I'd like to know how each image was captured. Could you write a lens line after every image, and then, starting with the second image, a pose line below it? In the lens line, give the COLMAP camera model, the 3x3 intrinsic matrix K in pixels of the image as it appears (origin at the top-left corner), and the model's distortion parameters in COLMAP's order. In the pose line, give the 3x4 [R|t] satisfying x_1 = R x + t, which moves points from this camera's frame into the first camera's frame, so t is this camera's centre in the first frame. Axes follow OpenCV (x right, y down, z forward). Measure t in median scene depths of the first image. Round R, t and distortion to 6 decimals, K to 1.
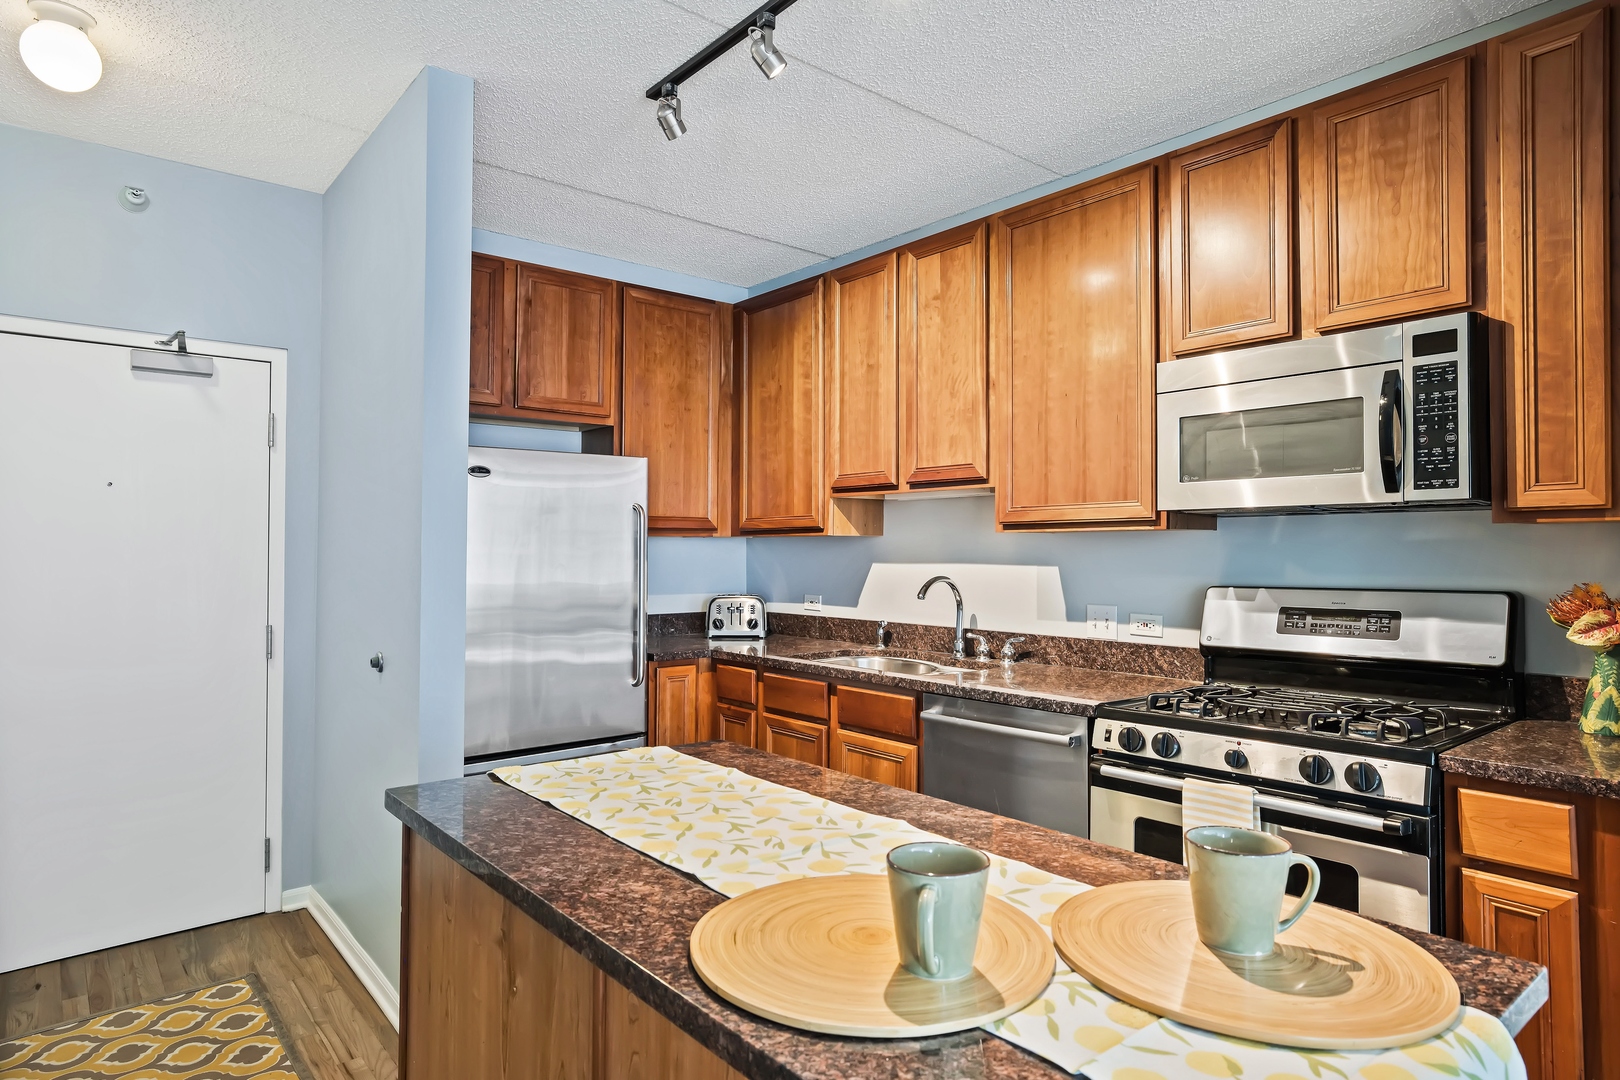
lens RADIAL K [[915.6, 0, 804.0], [0, 915.6, 530.0], [0, 0, 1]] dist [-0.015960, 0.010065]
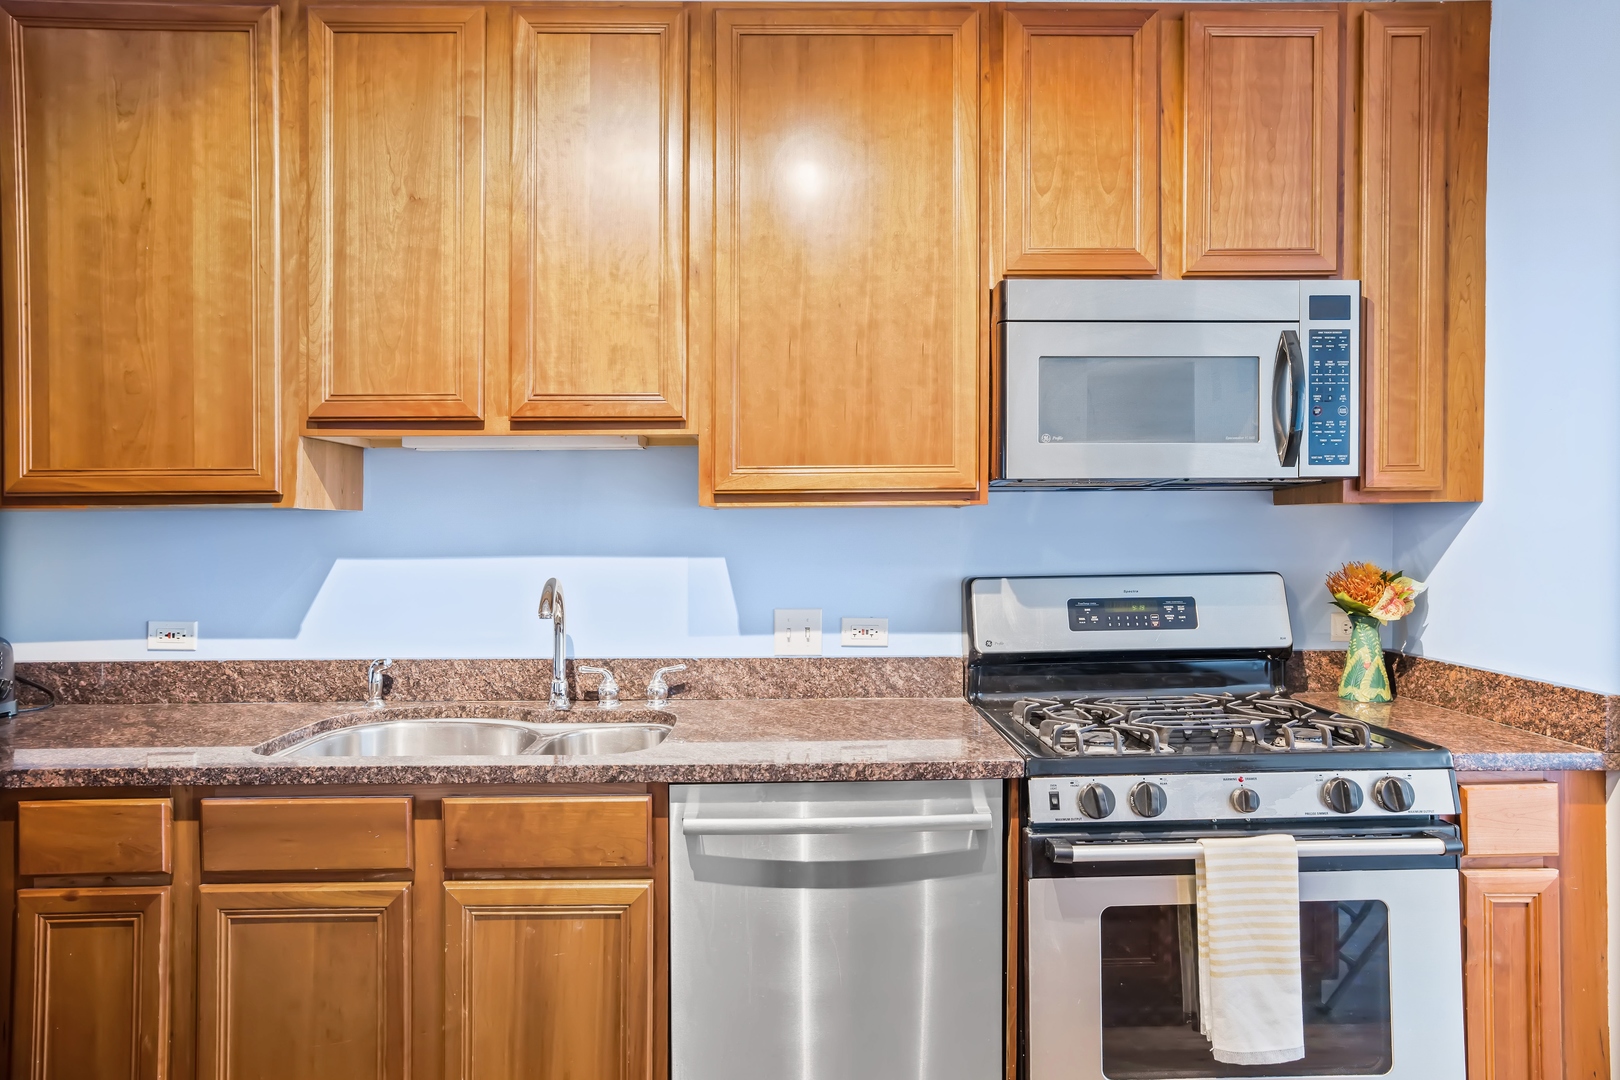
lens RADIAL K [[915.6, 0, 813.7], [0, 915.6, 543.9], [0, 0, 1]] dist [-0.015960, 0.010065]
pose [[0.627800, -0.009234, 0.778320, -0.250940], [-0.011594, 0.999708, 0.021212, 0.015175], [-0.778288, -0.022340, 0.627510, 0.569880]]
